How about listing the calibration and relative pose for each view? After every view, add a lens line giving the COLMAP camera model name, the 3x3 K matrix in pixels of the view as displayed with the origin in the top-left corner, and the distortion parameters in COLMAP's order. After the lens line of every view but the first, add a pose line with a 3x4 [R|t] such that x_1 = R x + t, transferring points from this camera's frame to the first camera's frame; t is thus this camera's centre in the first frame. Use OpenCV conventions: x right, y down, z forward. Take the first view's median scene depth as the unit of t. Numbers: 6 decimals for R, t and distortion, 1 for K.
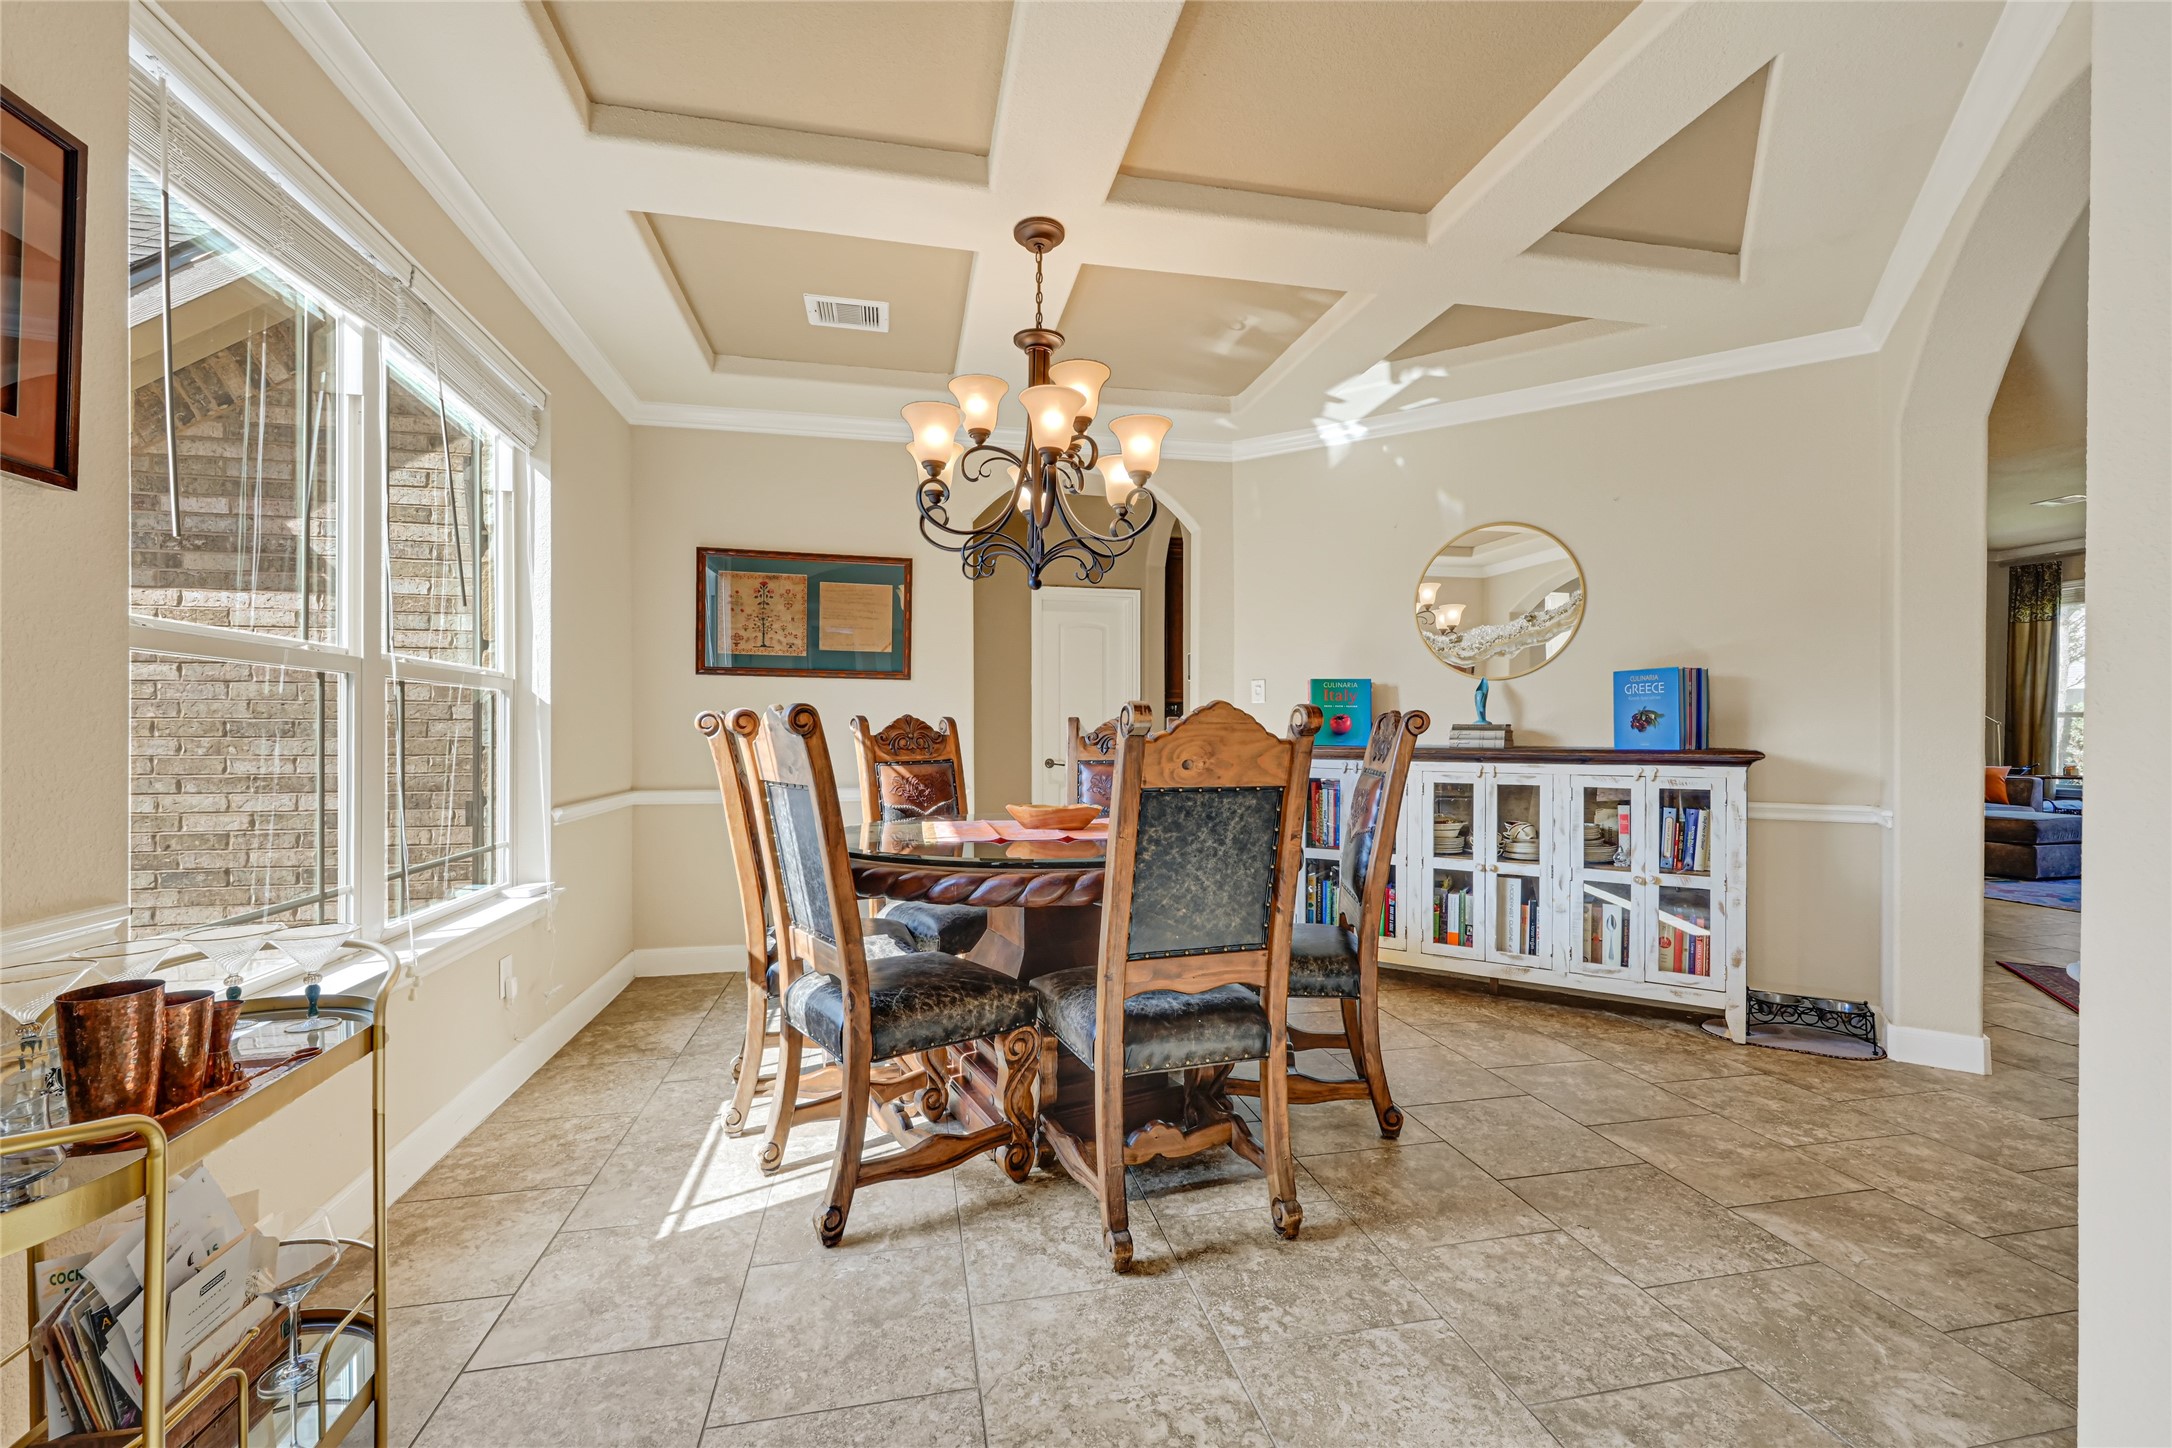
lens RADIAL K [[887.5, 0, 1097.2], [0, 887.5, 733.6], [0, 0, 1]] dist [0.004457, 0.000747]
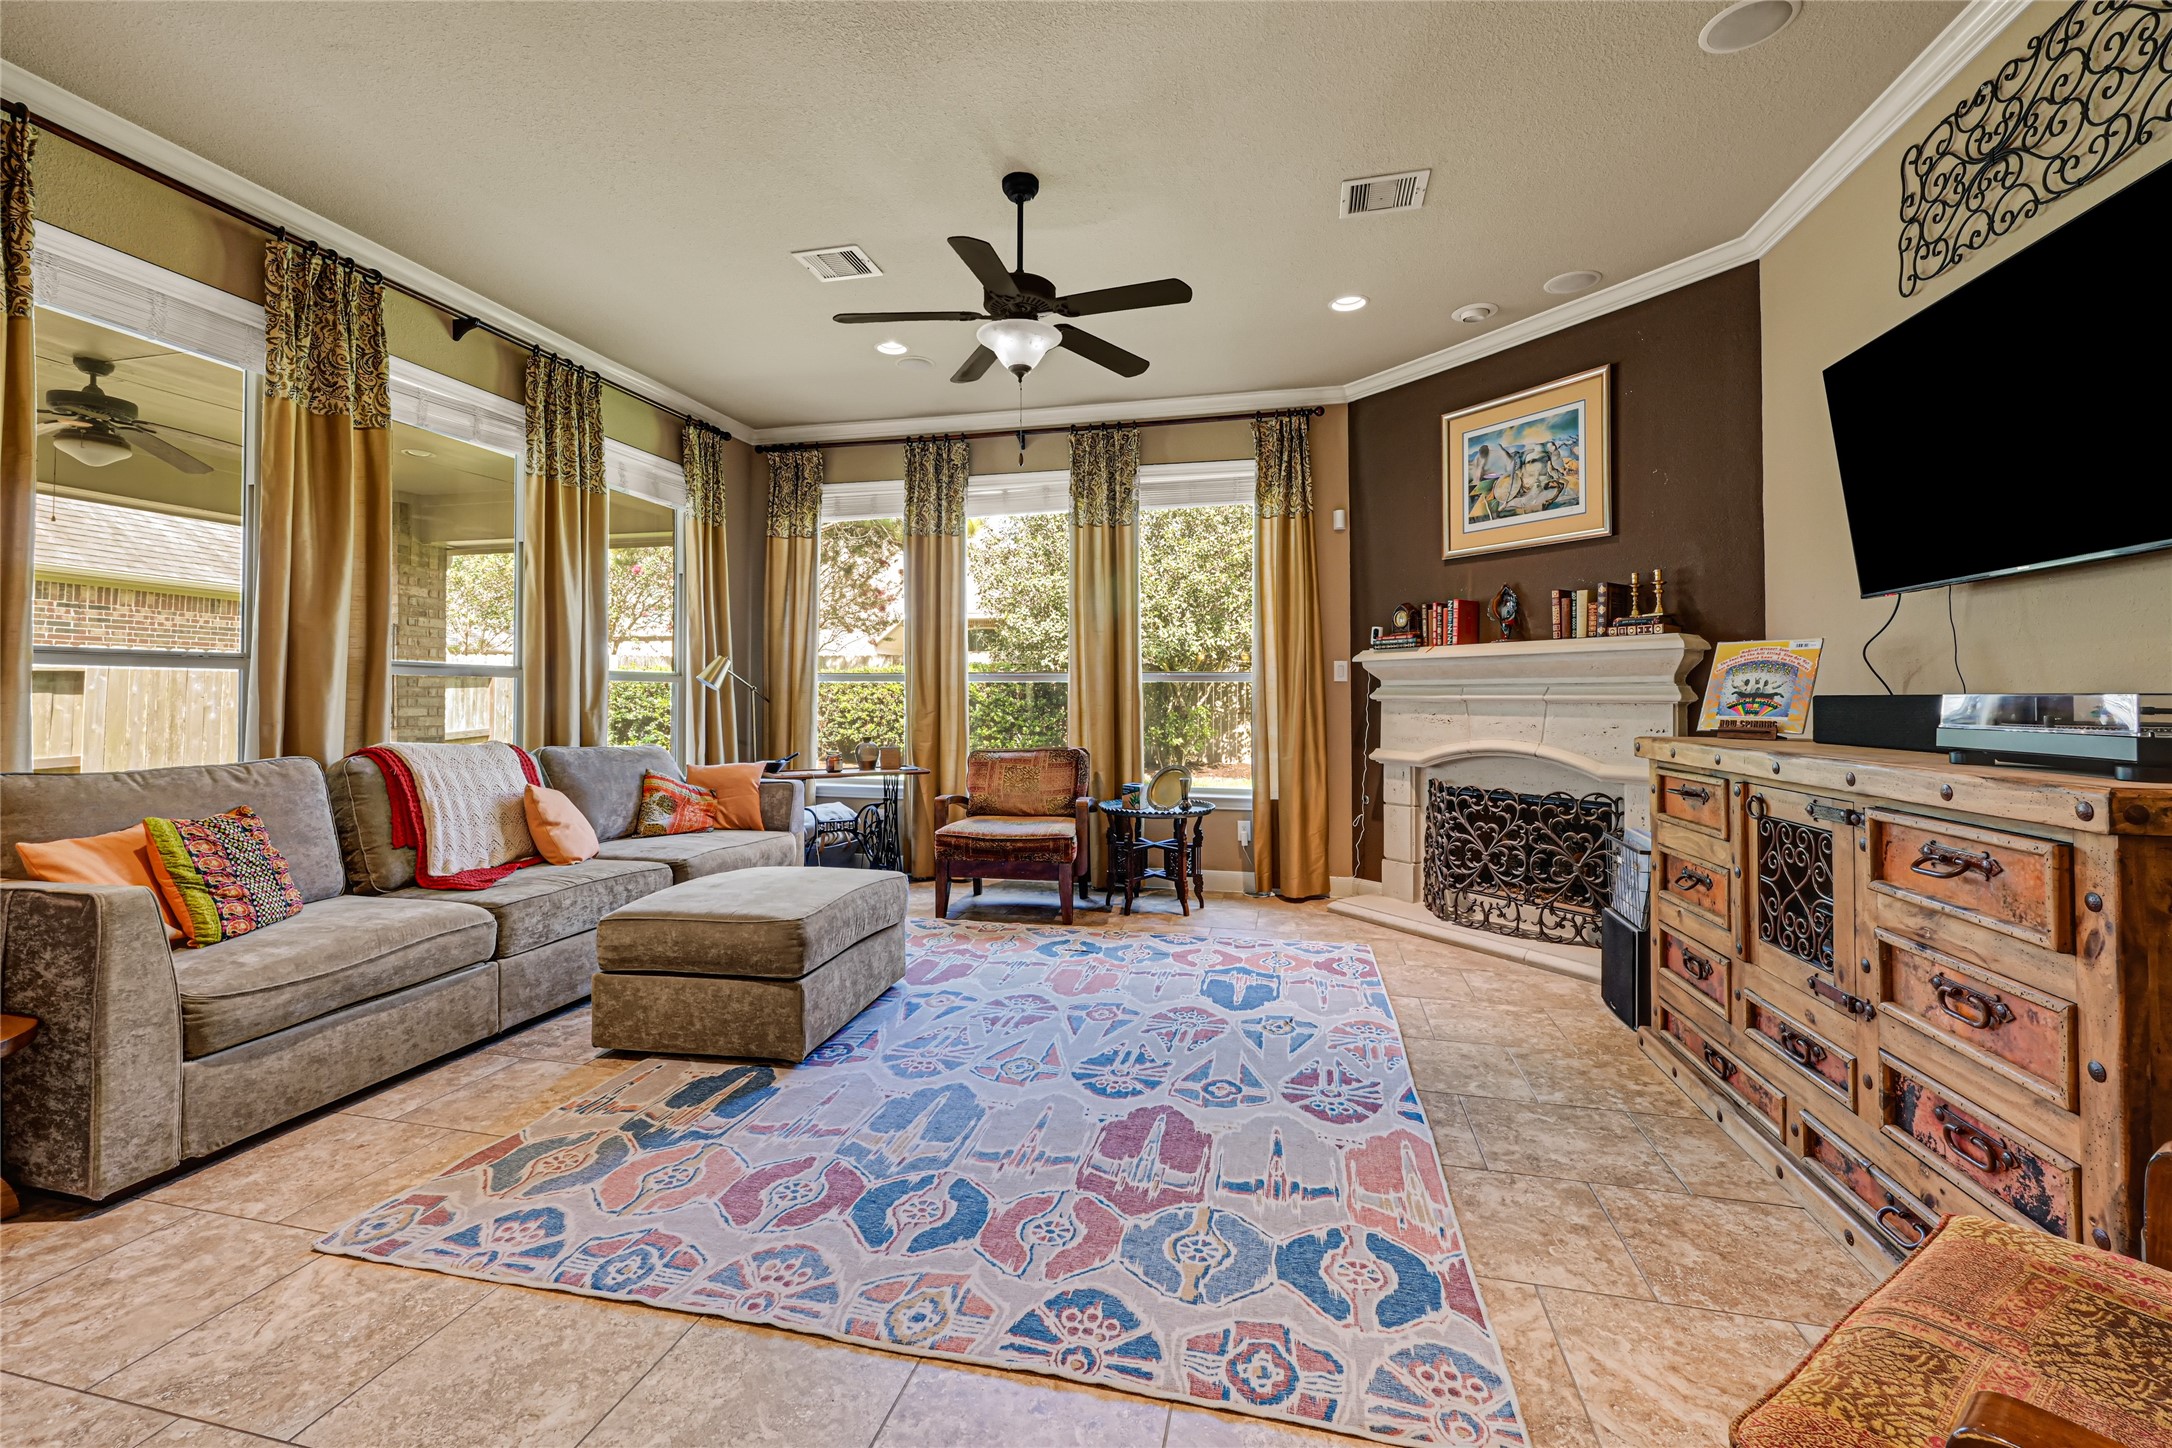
lens RADIAL K [[887.5, 0, 1082.1], [0, 887.5, 689.3], [0, 0, 1]] dist [0.004457, 0.000747]
pose [[0.425446, 0.008599, 0.904943, 1.355871], [-0.000446, 0.999957, -0.009292, -0.015712], [-0.904984, 0.003550, 0.425431, 1.307982]]
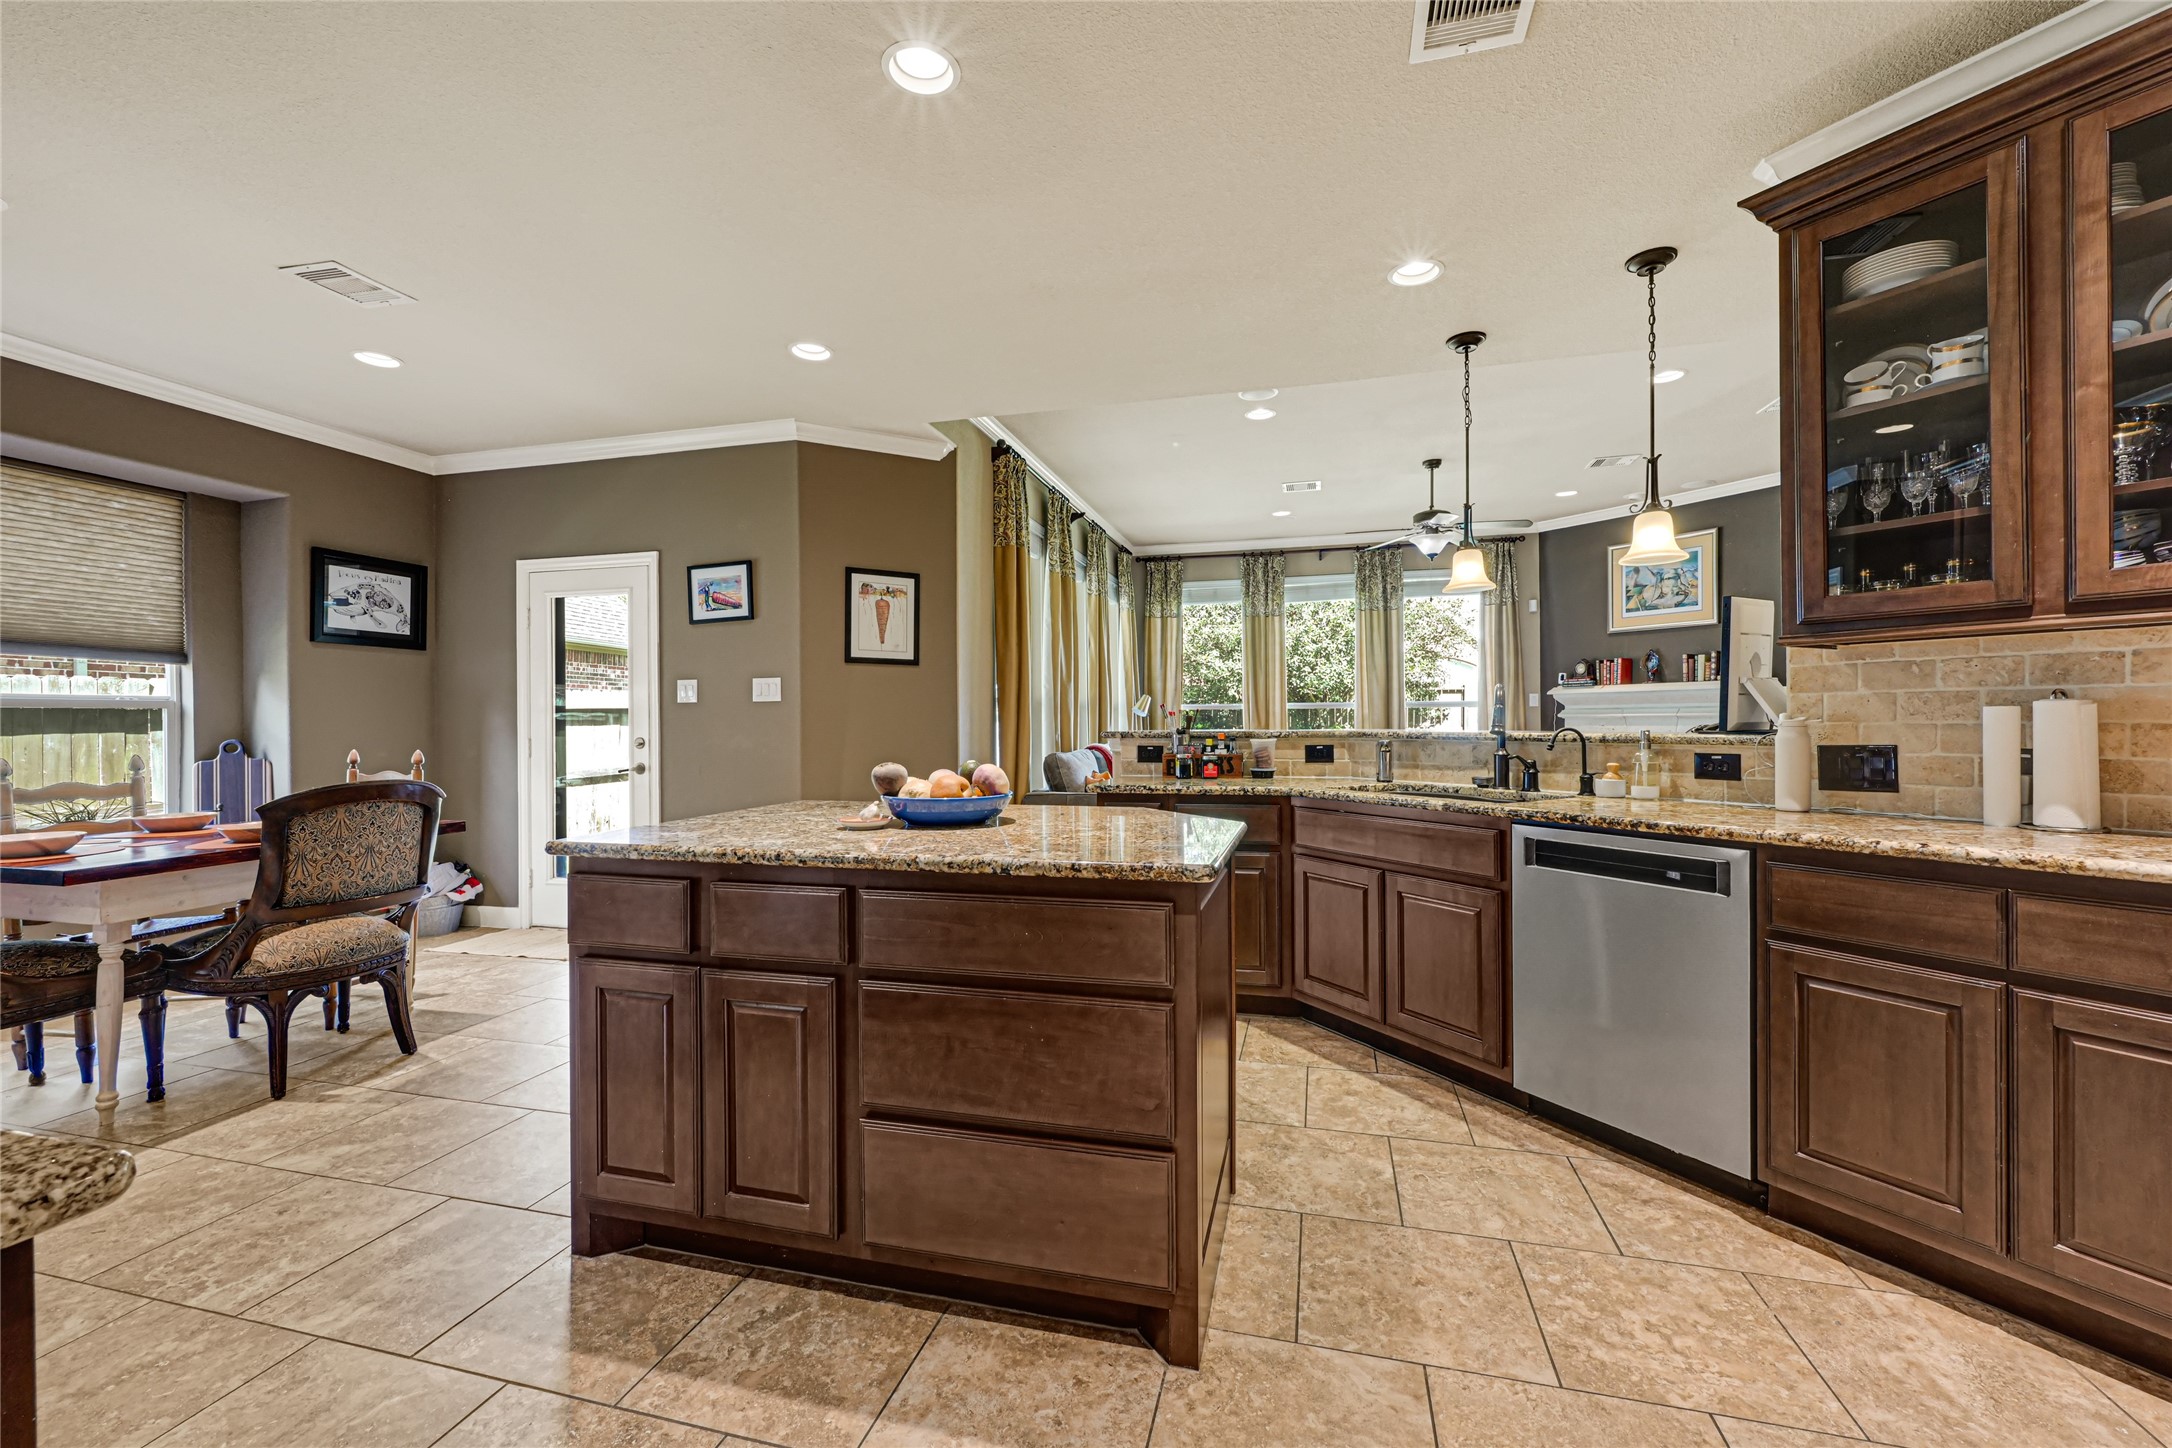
lens RADIAL K [[887.5, 0, 1085.9], [0, 887.5, 722.2], [0, 0, 1]] dist [0.004457, 0.000747]
pose [[0.446267, -0.003648, 0.894893, 0.206708], [0.008983, 0.999960, -0.000403, -0.011347], [-0.894855, 0.008218, 0.446281, 1.566112]]
